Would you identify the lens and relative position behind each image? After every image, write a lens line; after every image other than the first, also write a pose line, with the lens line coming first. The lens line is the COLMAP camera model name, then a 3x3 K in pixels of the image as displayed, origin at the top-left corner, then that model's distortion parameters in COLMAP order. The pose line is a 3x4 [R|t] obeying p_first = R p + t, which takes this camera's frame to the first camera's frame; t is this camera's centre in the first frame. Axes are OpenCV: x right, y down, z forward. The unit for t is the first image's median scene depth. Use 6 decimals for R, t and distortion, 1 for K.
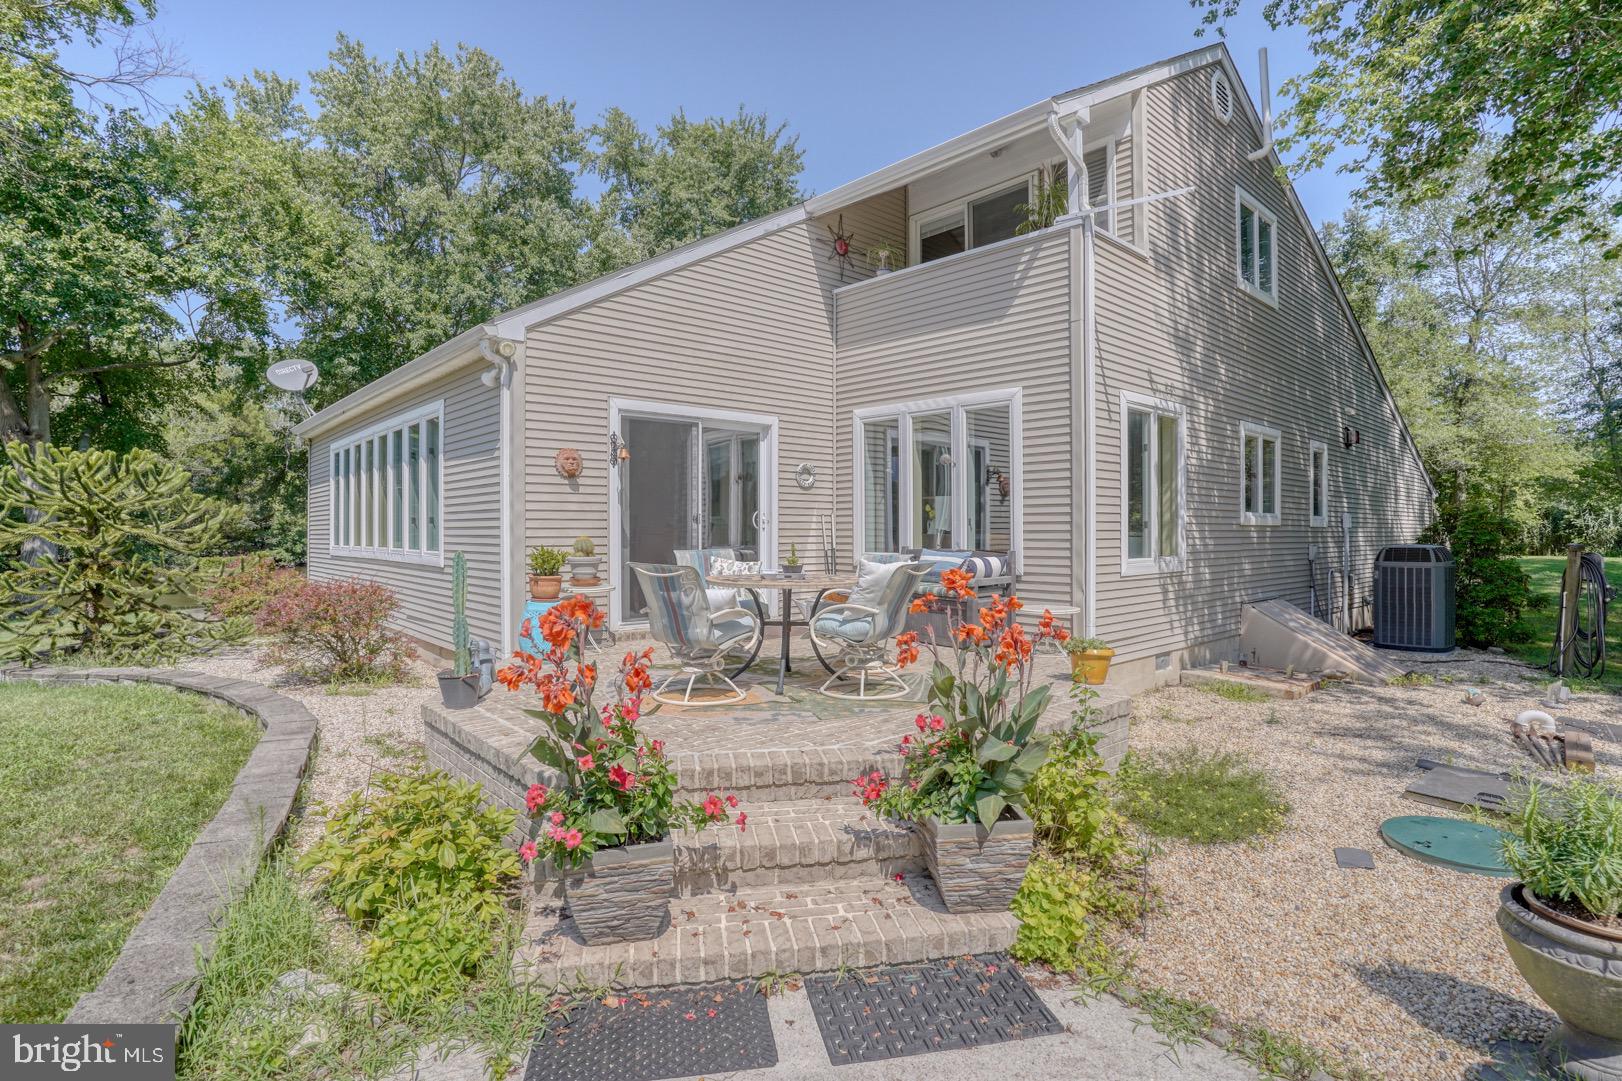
lens RADIAL K [[806.5, 0, 811.0], [0, 806.5, 540.5], [0, 0, 1]] dist [-0.081181, 0.035972]
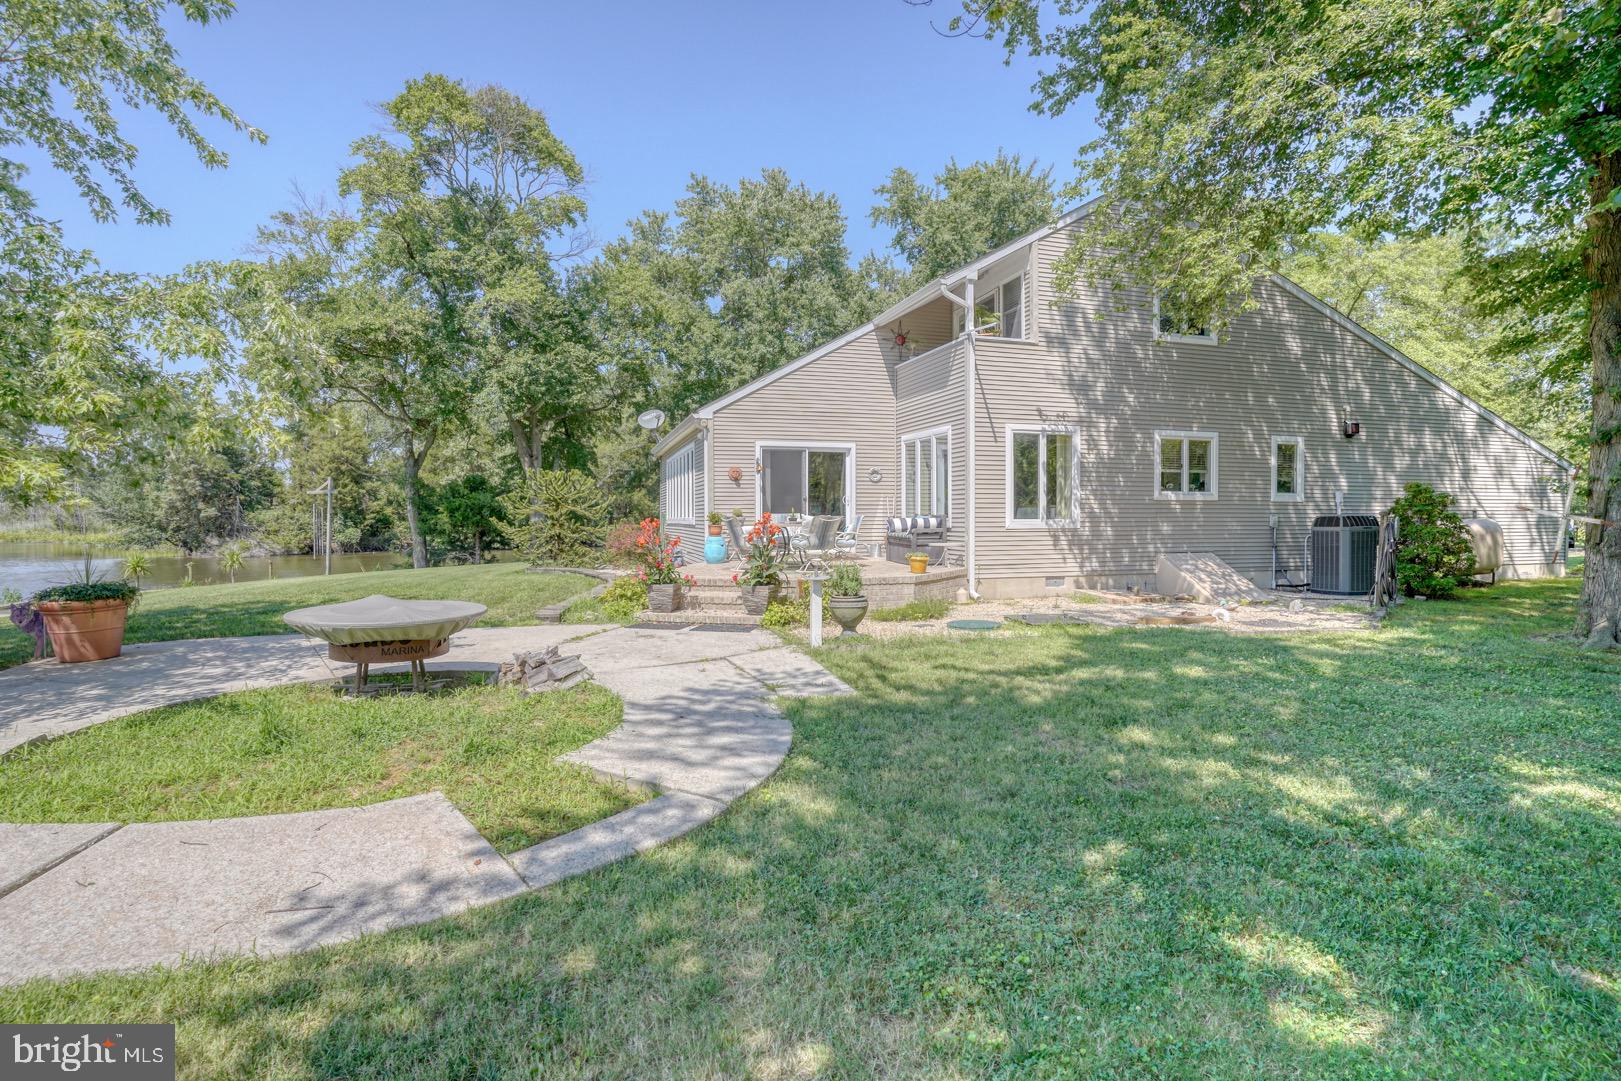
lens RADIAL K [[806.0, 0, 810.5], [0, 806.0, 540.5], [0, 0, 1]] dist [-0.081181, 0.035972]
pose [[0.899411, 0.010474, -0.436979, 0.620632], [-0.003399, 0.999850, 0.016969, 0.033489], [0.437092, -0.013777, 0.899311, -0.636900]]
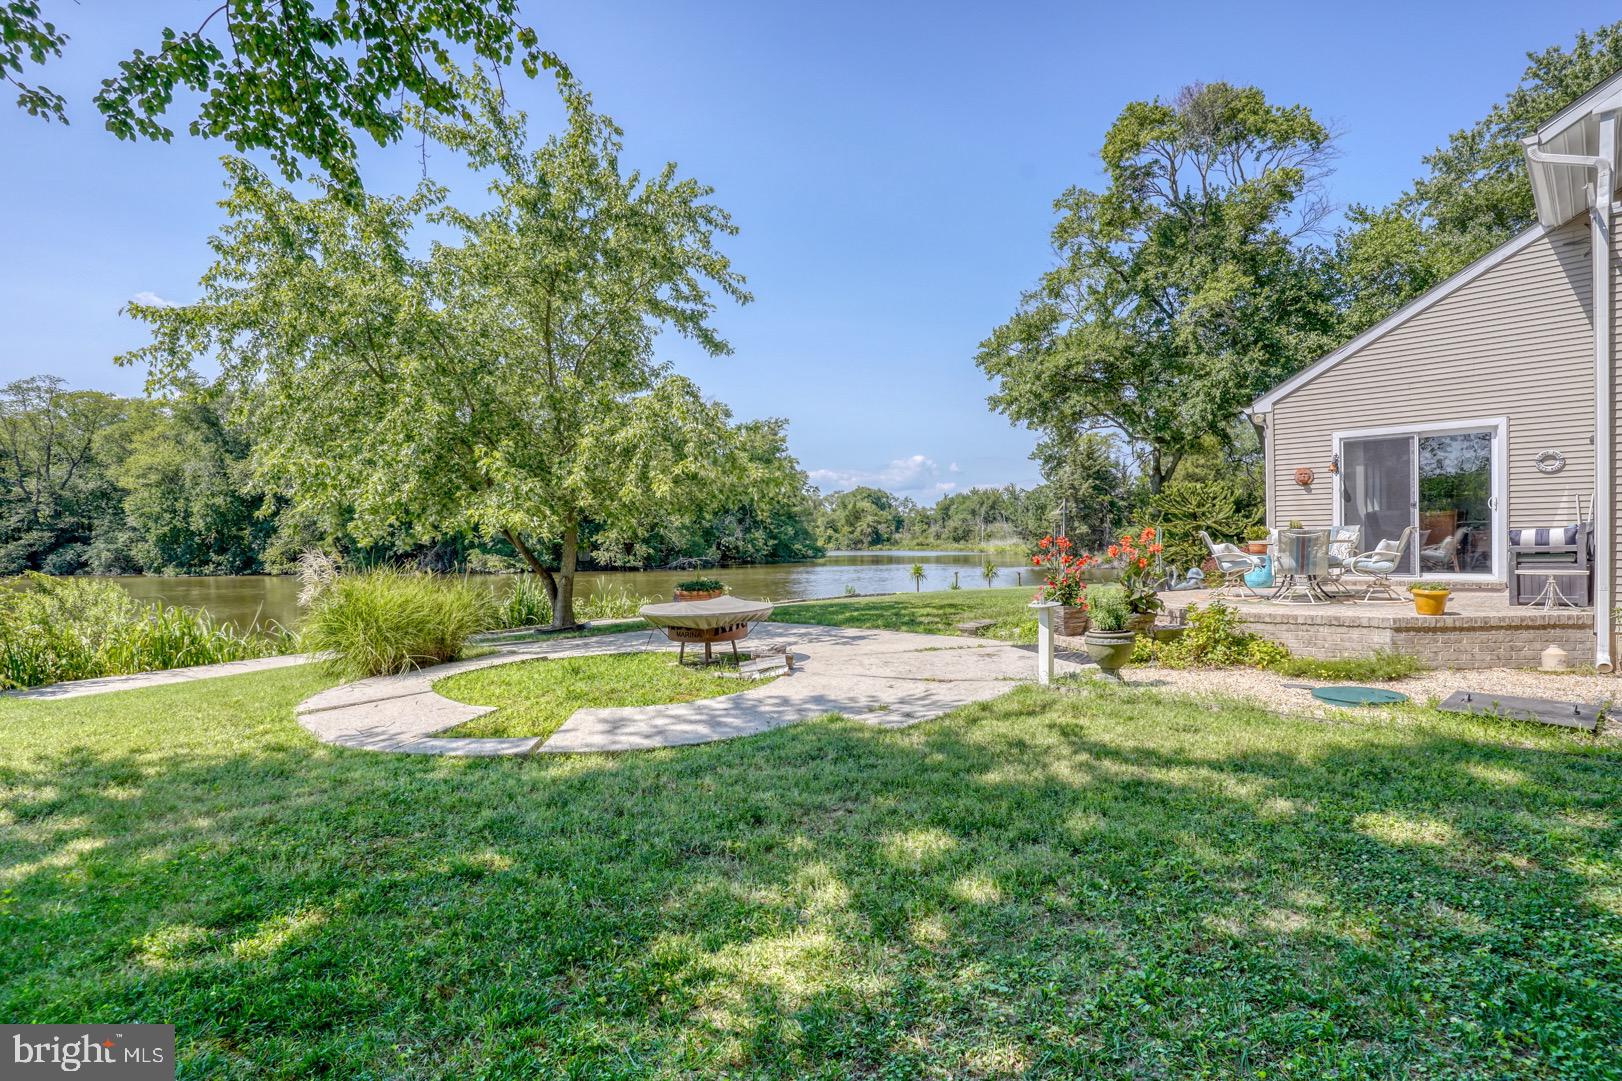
lens RADIAL K [[808.9, 0, 811.2], [0, 808.9, 549.2], [0, 0, 1]] dist [-0.076507, 0.035877]
pose [[0.058044, 0.009964, -0.998264, 0.994373], [0.004171, 0.999939, 0.010223, 0.026864], [0.998305, -0.004757, 0.057999, -0.100999]]
